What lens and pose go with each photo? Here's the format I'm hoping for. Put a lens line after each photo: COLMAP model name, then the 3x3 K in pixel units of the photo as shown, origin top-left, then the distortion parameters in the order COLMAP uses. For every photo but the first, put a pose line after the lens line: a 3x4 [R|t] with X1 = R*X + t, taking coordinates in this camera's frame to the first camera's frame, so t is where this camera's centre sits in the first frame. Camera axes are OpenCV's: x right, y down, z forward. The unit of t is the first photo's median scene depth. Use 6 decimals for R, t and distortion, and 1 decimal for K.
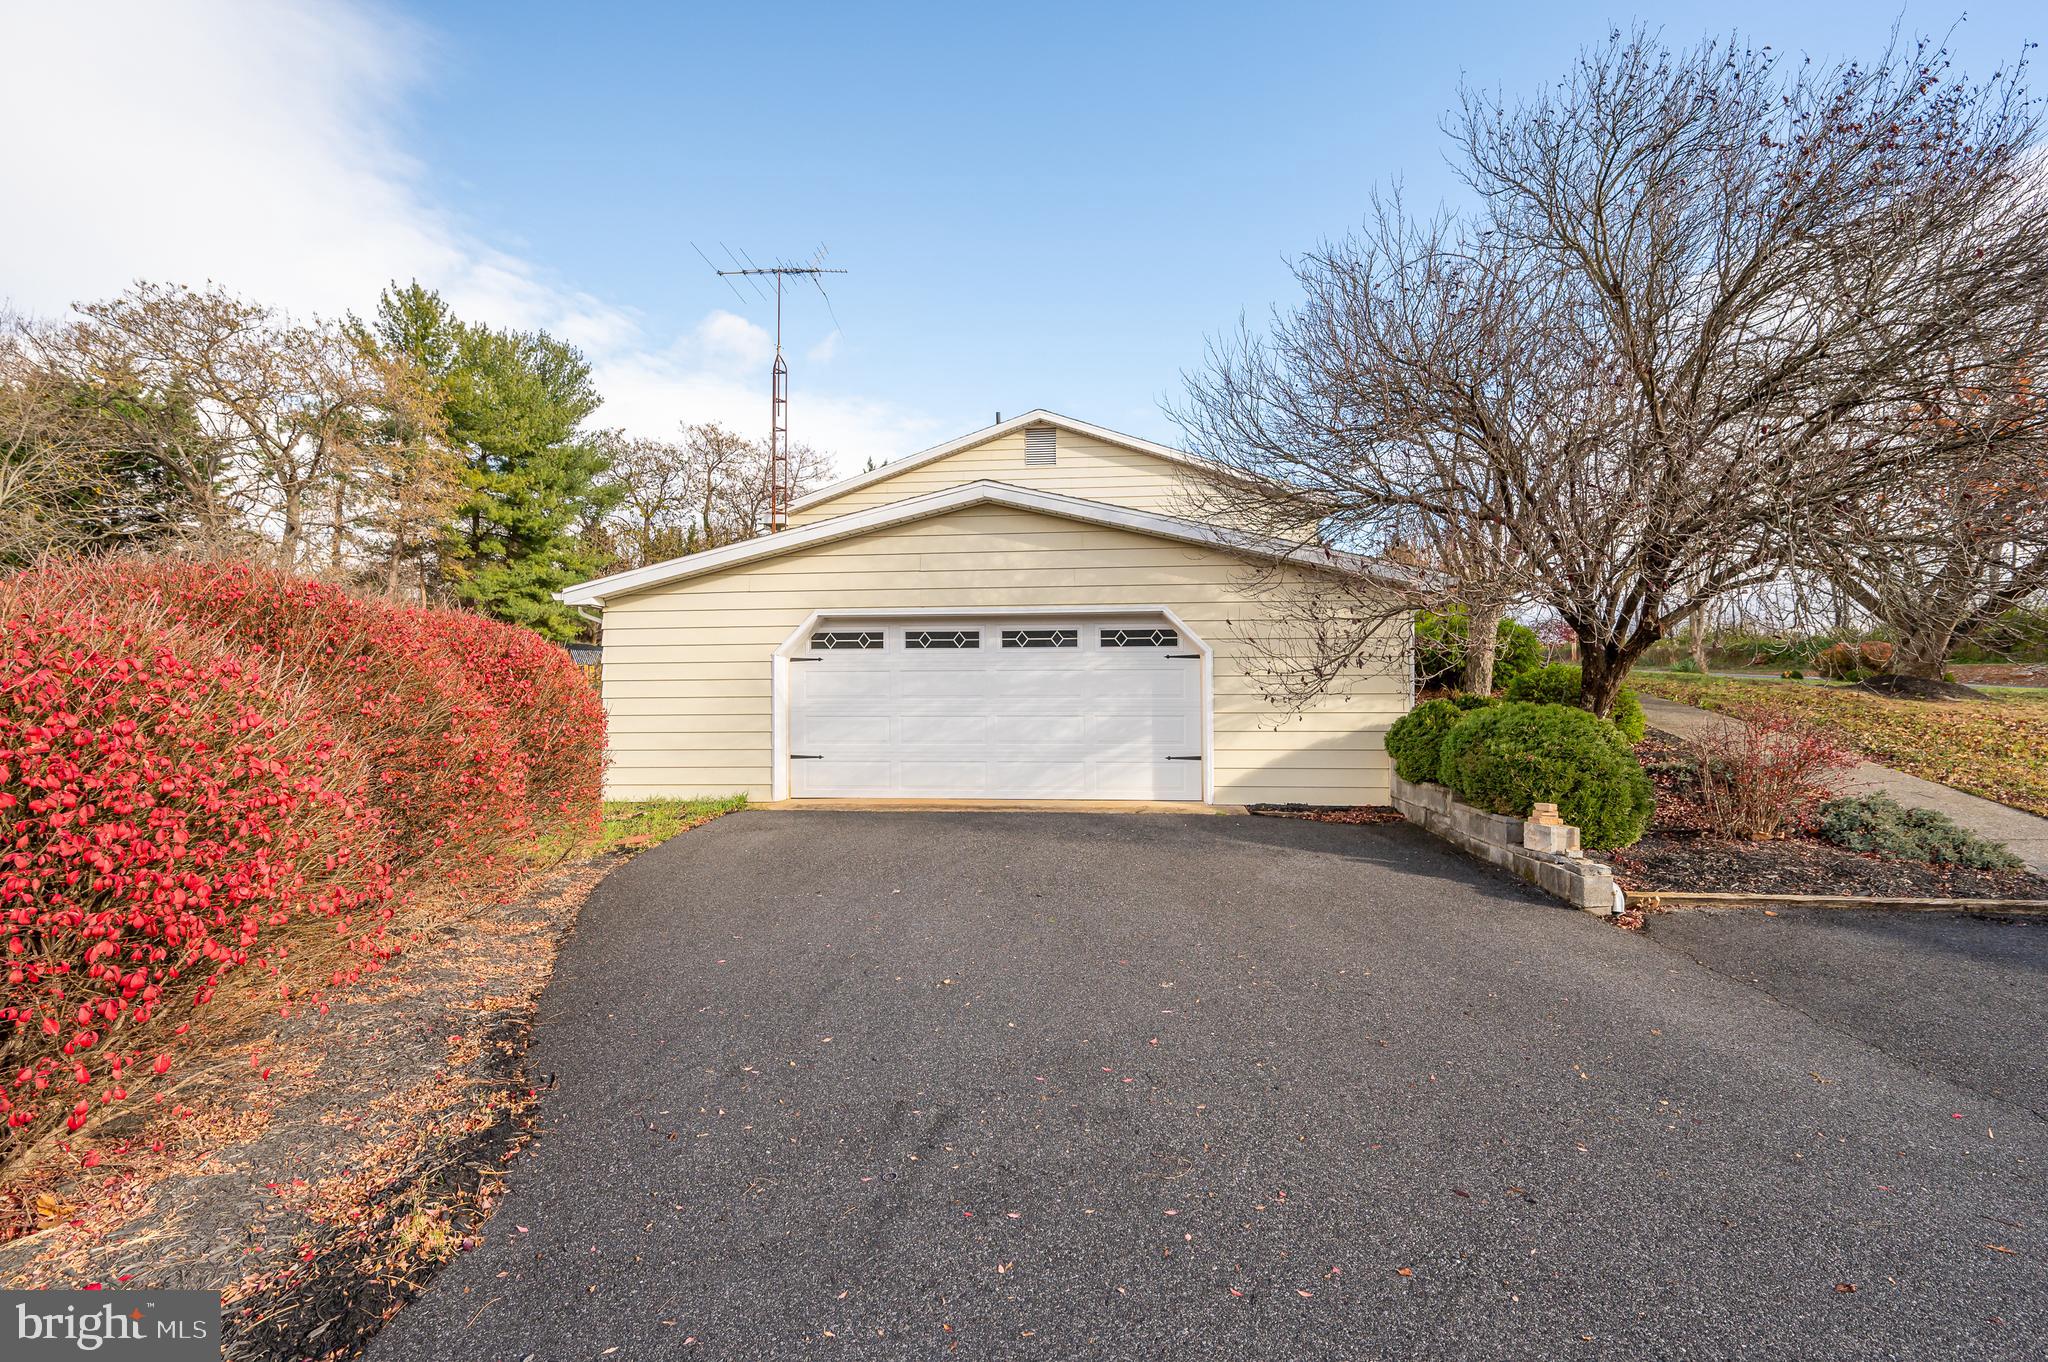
lens RADIAL K [[868.3, 0, 1024.5], [0, 868.3, 689.3], [0, 0, 1]] dist [0.001031, -0.000202]
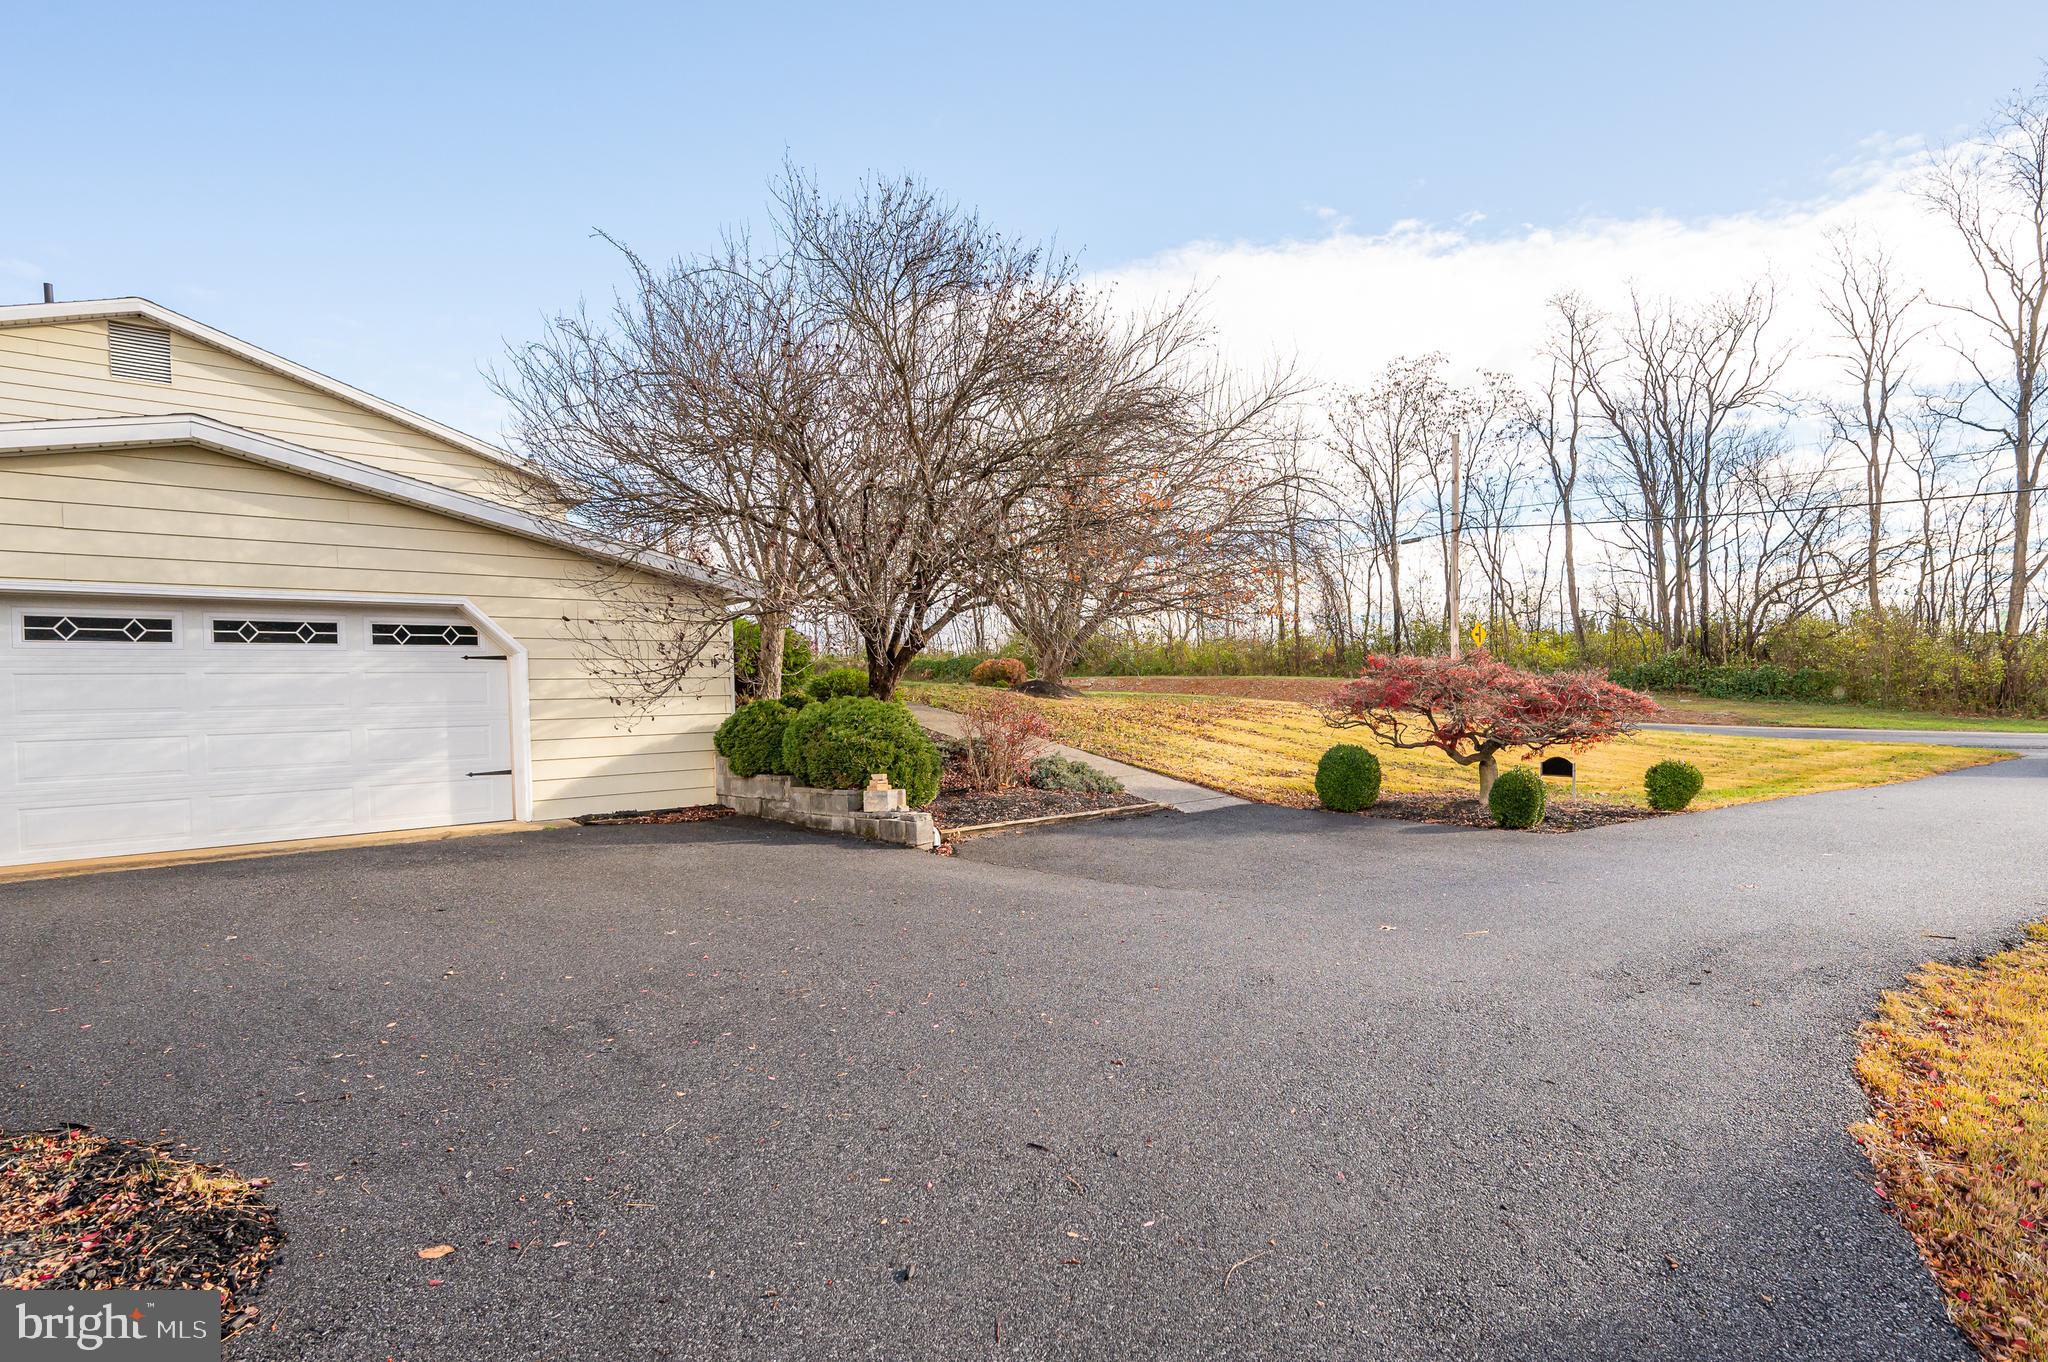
lens RADIAL K [[933.1, 0, 1030.6], [0, 933.1, 686.4], [0, 0, 1]] dist [-0.001503, -0.000045]
pose [[0.709797, -0.010164, 0.704333, -0.101545], [0.020501, 0.999770, -0.006233, 0.009553], [-0.704108, 0.018863, 0.709842, -0.059171]]
